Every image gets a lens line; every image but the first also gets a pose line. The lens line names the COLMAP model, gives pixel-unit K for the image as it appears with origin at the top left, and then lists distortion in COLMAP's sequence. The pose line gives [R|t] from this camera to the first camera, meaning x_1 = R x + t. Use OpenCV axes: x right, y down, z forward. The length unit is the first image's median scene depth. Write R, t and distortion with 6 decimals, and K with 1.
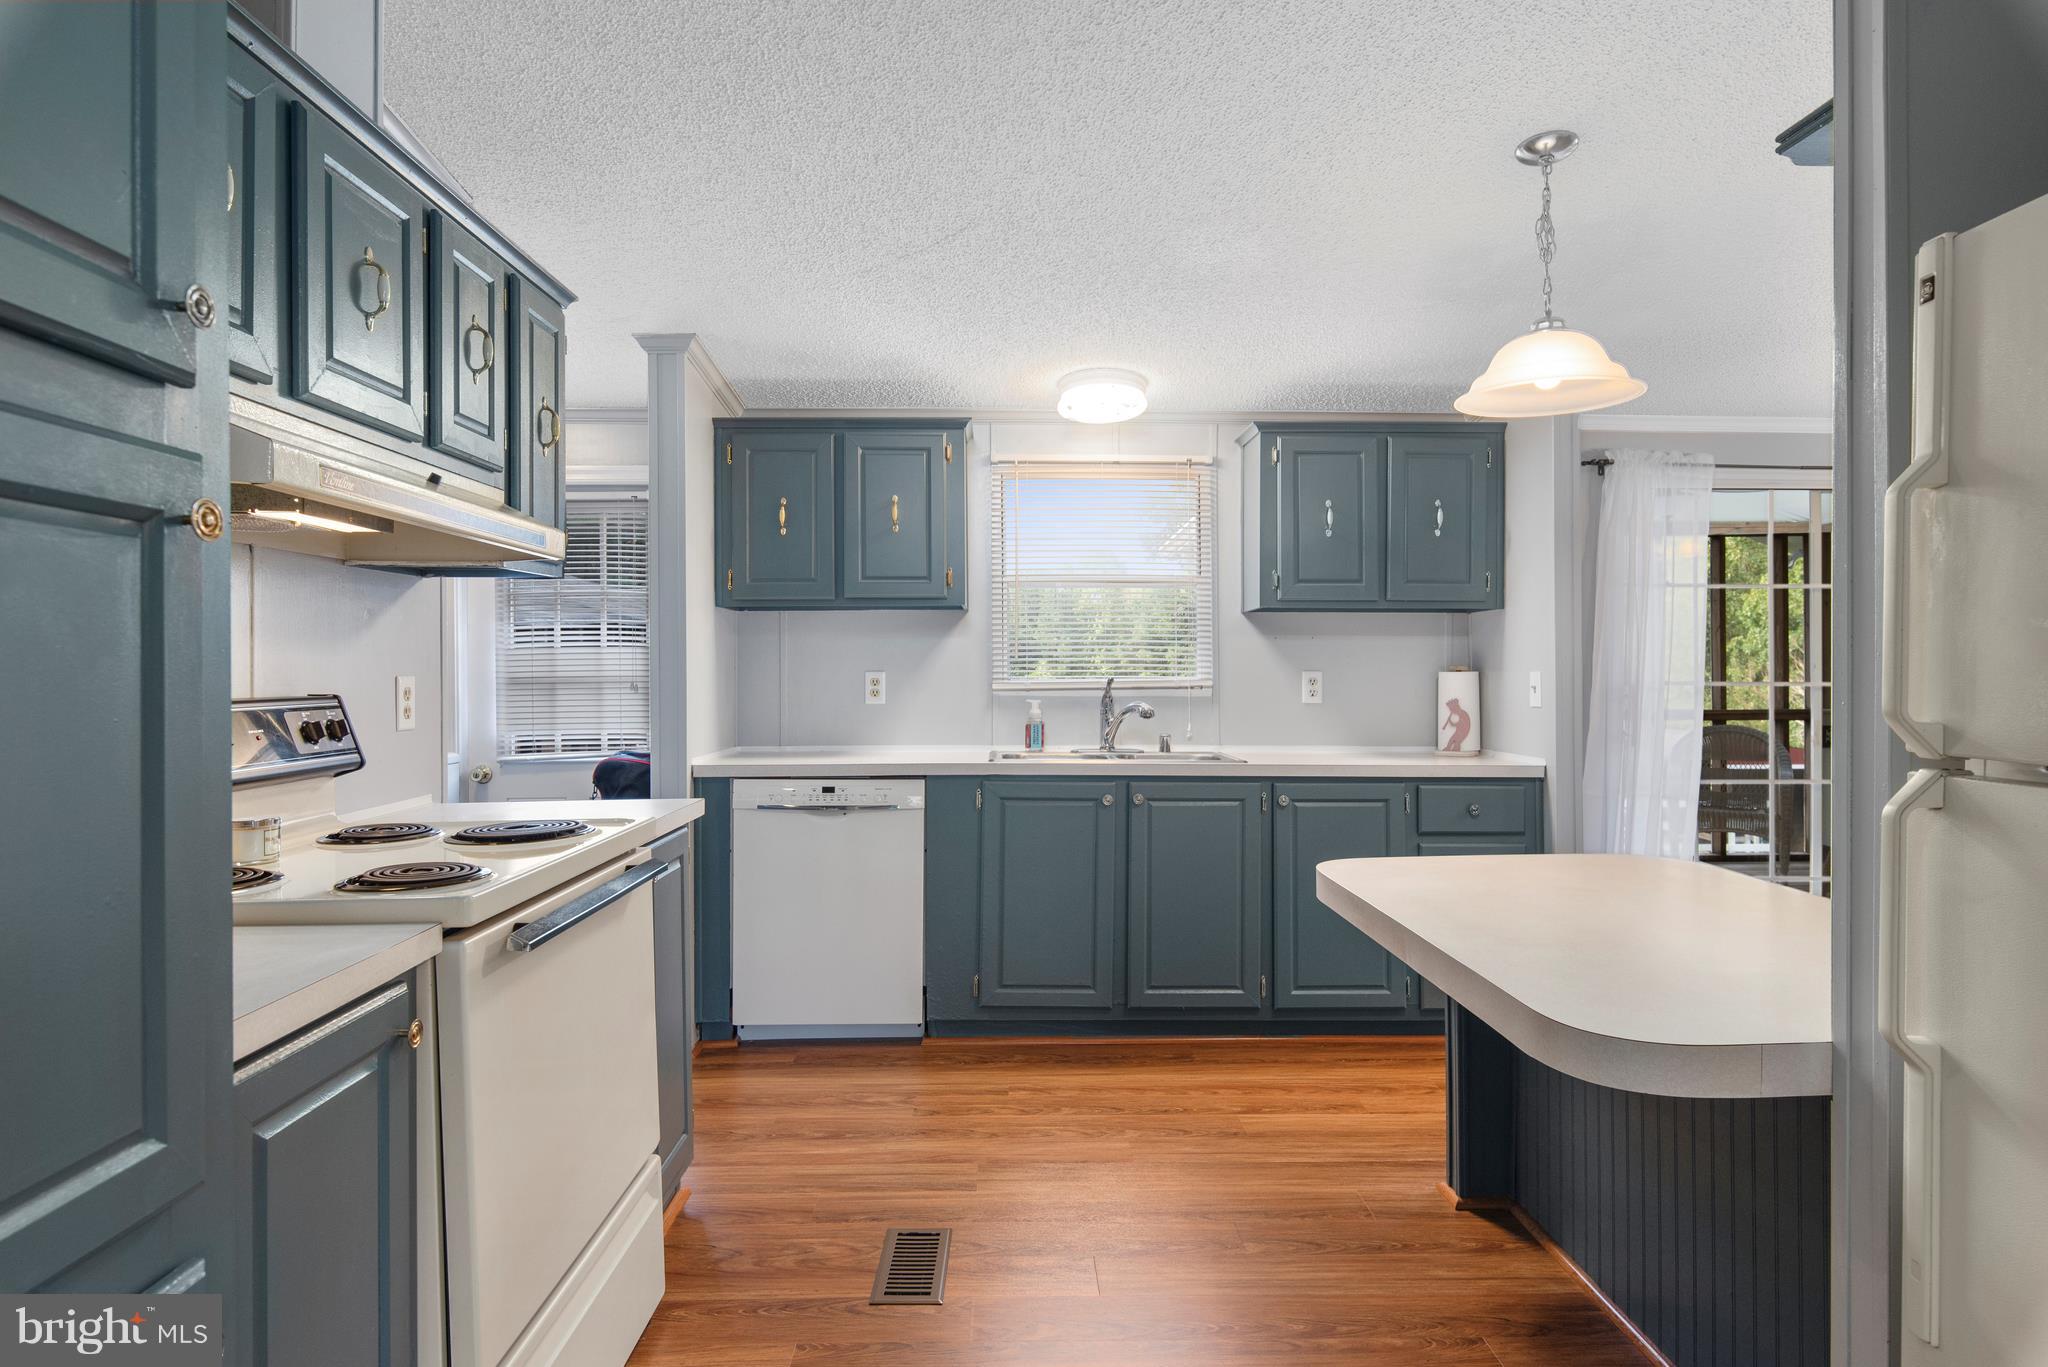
lens RADIAL K [[1190.3, 0, 1027.5], [0, 1190.3, 680.4], [0, 0, 1]] dist [0.006377, 0.001467]
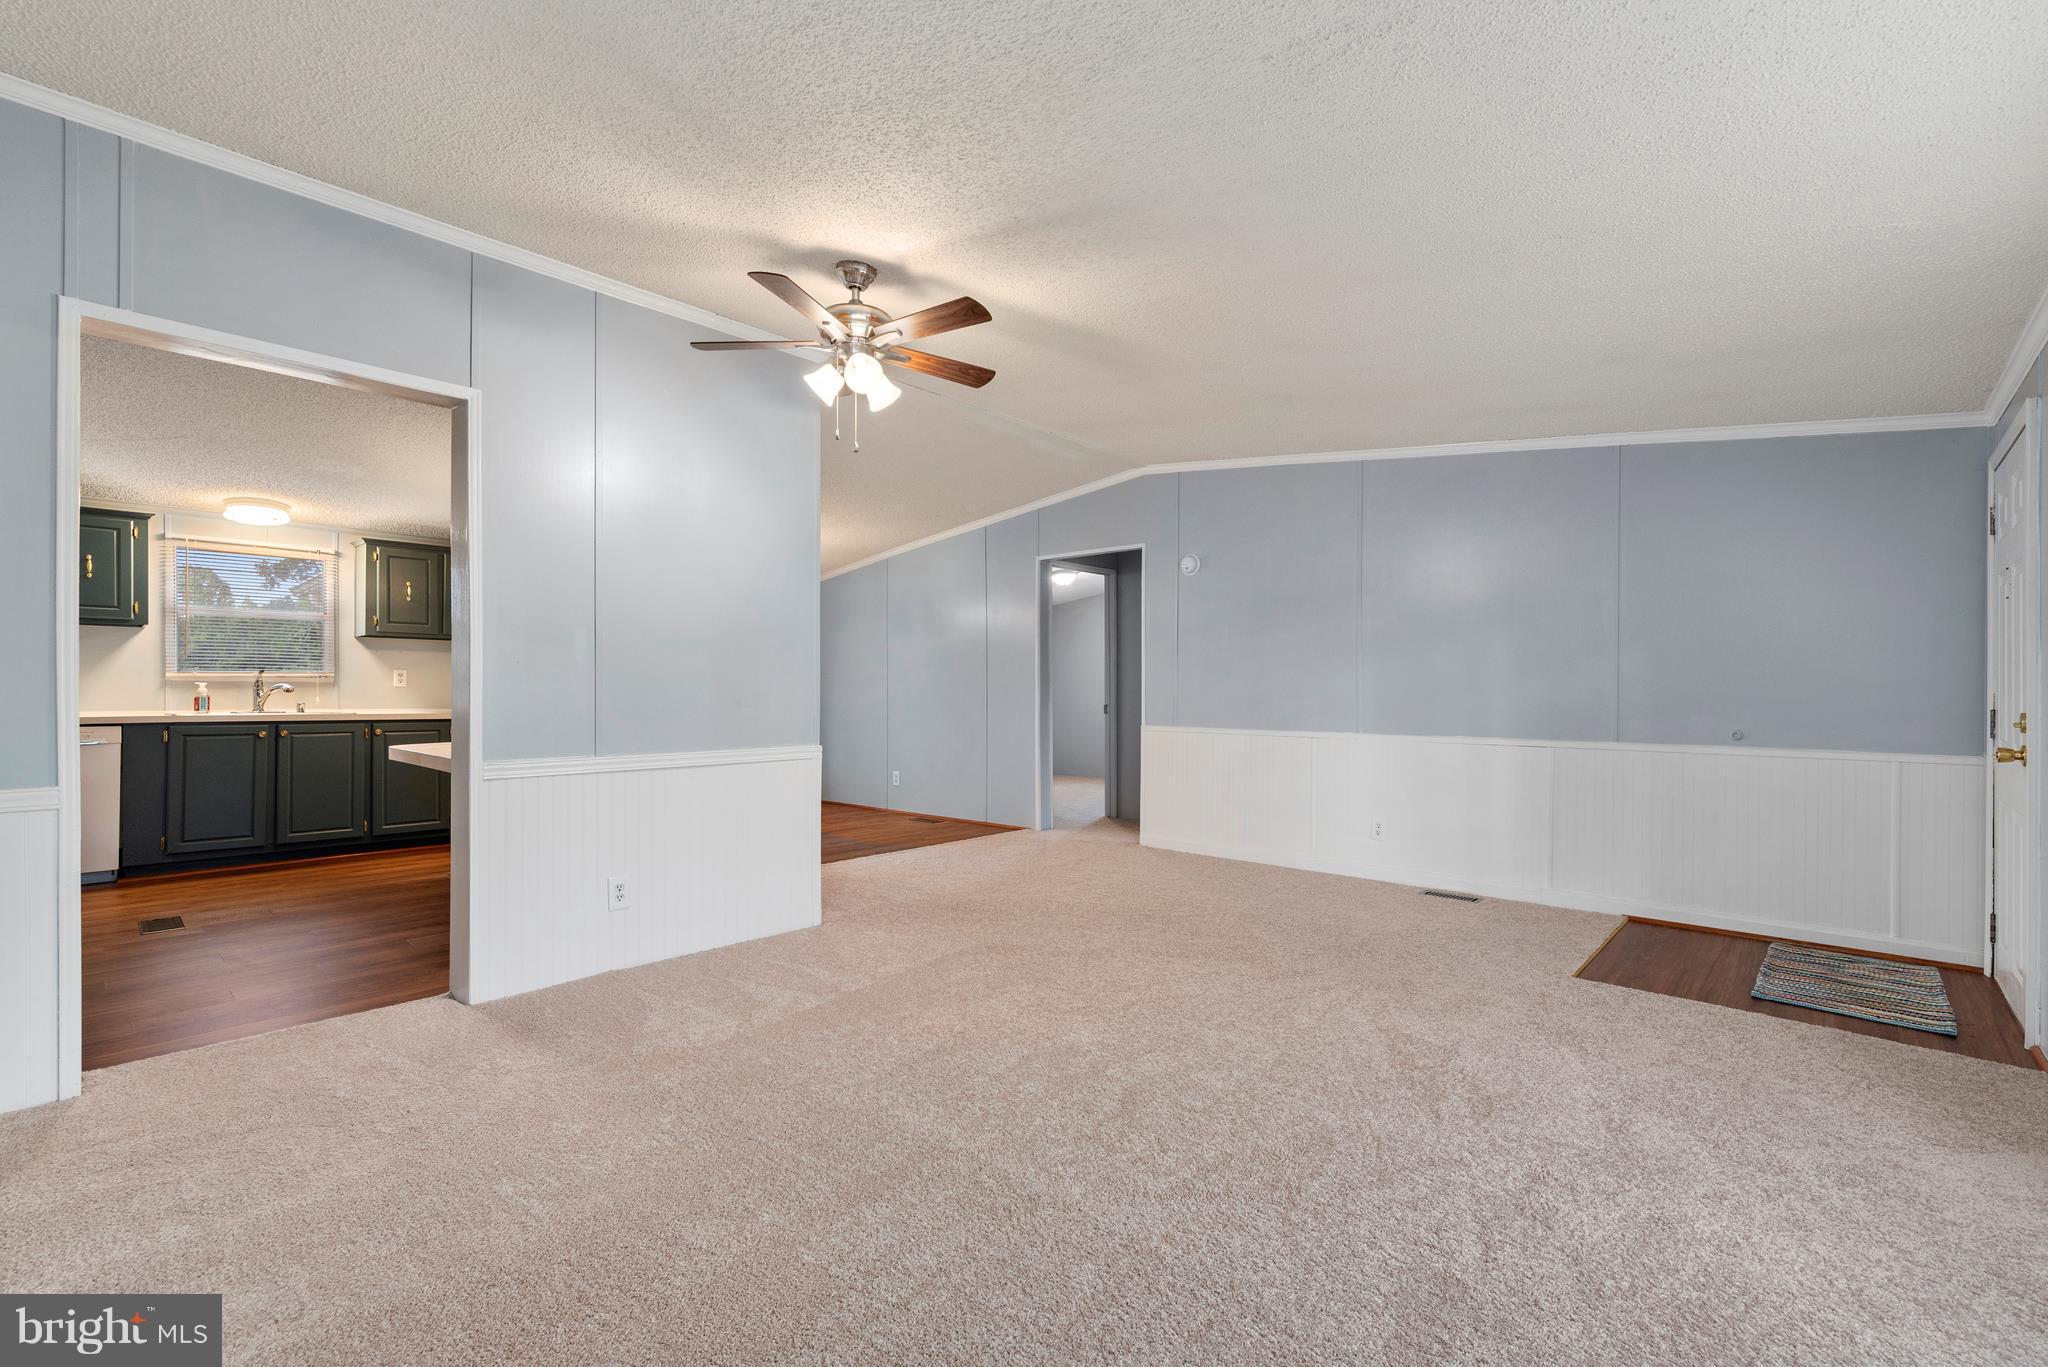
lens RADIAL K [[883.4, 0, 1024.0], [0, 883.4, 683.5], [0, 0, 1]] dist [0.001376, 0.000836]
pose [[0.685165, 0.007383, 0.728350, -0.115307], [0.005875, 0.999860, -0.015661, 0.046223], [-0.728364, 0.015010, 0.685026, -0.750154]]
